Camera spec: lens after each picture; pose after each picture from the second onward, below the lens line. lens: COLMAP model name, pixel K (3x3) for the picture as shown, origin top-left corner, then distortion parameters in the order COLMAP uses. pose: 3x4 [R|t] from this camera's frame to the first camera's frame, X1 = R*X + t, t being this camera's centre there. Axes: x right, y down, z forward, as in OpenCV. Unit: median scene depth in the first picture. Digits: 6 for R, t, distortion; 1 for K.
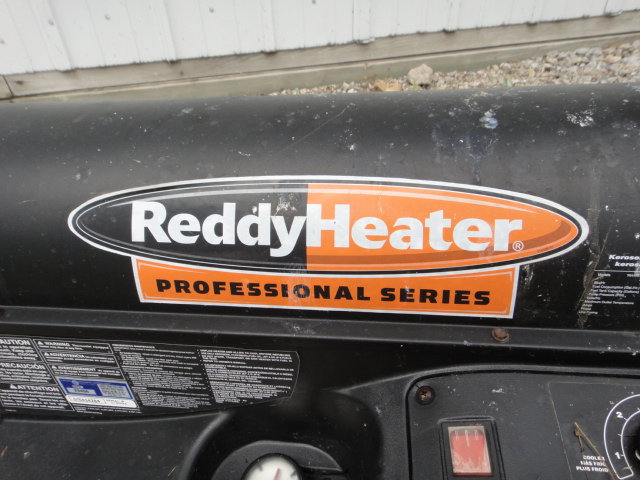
lens RADIAL K [[445.2, 0, 317.1], [0, 445.2, 237.7], [0, 0, 1]] dist [0.007900, -0.002752]
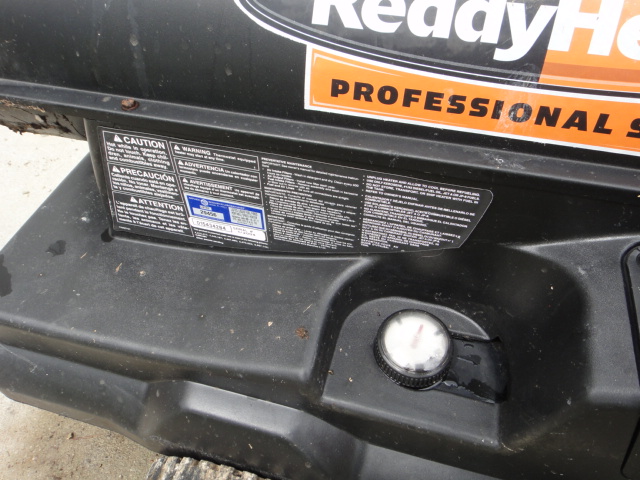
lens RADIAL K [[445.2, 0, 317.1], [0, 445.2, 237.7], [0, 0, 1]] dist [0.007900, -0.002752]
pose [[0.987733, 0.146169, -0.054930, -0.311643], [-0.132586, 0.970898, 0.199442, 0.223124], [0.082484, -0.189713, 0.978369, 0.152452]]
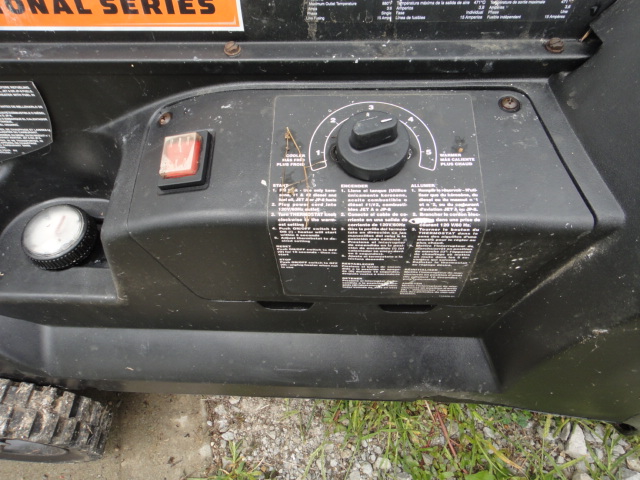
lens RADIAL K [[445.2, 0, 317.1], [0, 445.2, 237.7], [0, 0, 1]] dist [0.007900, -0.002752]
pose [[0.996972, -0.035121, 0.069382, 0.484292], [0.011697, 0.949779, 0.312703, 0.287091], [-0.076880, -0.310944, 0.947314, -0.038807]]
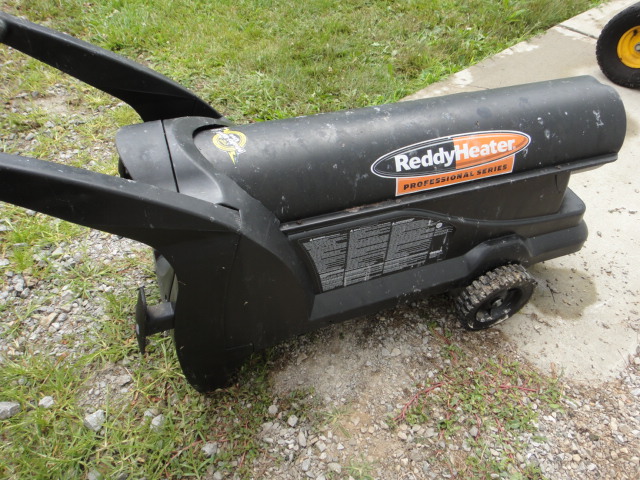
lens RADIAL K [[445.2, 0, 317.1], [0, 445.2, 237.7], [0, 0, 1]] dist [0.007900, -0.002752]
pose [[0.884331, -0.243570, 0.398287, -1.962343], [0.189982, 0.967035, 0.169561, -0.148265], [-0.426458, -0.074281, 0.901452, -1.156890]]
